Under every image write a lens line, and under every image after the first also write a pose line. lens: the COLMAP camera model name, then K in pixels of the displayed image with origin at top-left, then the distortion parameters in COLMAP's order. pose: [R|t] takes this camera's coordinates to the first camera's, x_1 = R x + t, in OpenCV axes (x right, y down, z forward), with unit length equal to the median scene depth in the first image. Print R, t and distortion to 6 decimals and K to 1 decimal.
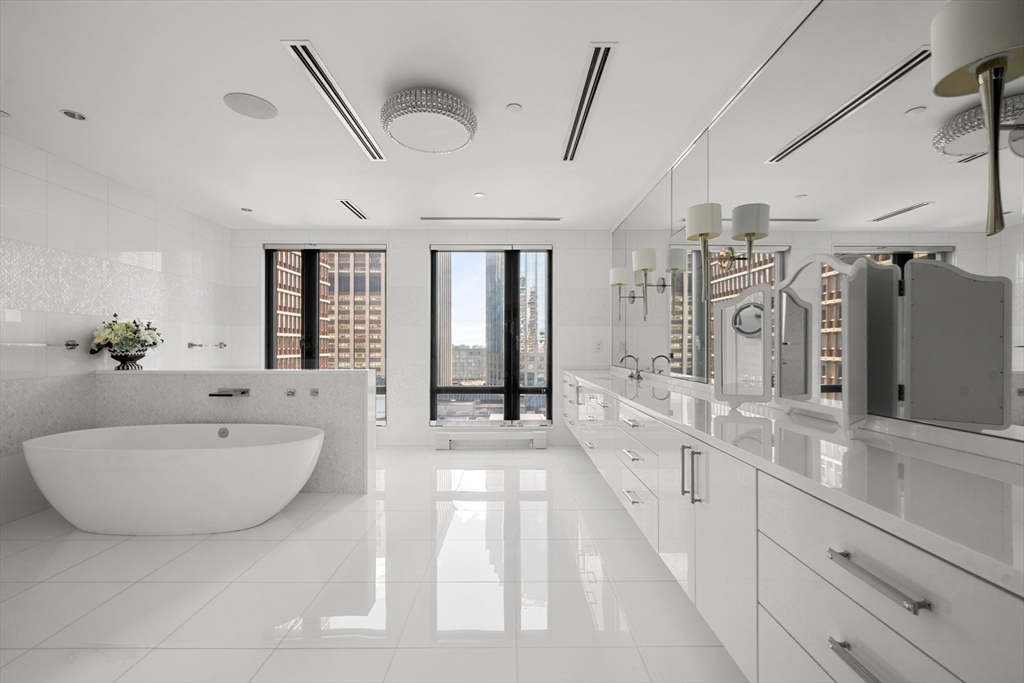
lens RADIAL K [[439.7, 0, 517.6], [0, 439.7, 344.8], [0, 0, 1]] dist [0.002078, 0.000426]
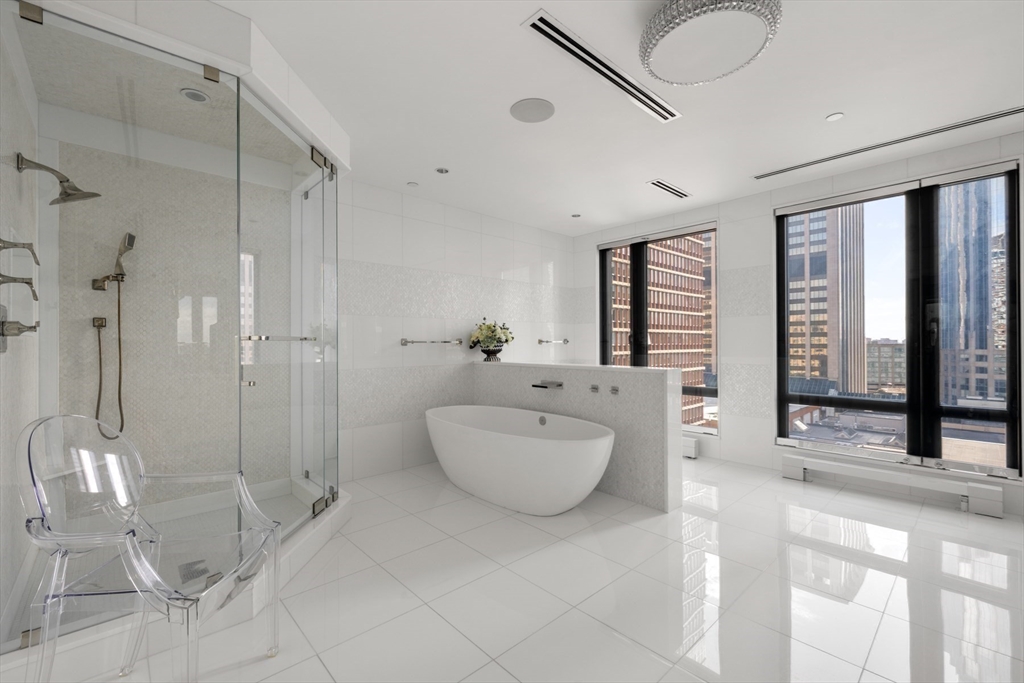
lens RADIAL K [[439.7, 0, 507.1], [0, 439.7, 341.2], [0, 0, 1]] dist [0.002078, 0.000426]
pose [[0.666109, -0.006944, -0.745822, 0.073712], [0.008431, 0.999963, -0.001780, 0.001230], [0.745807, -0.005102, 0.666143, 0.155345]]
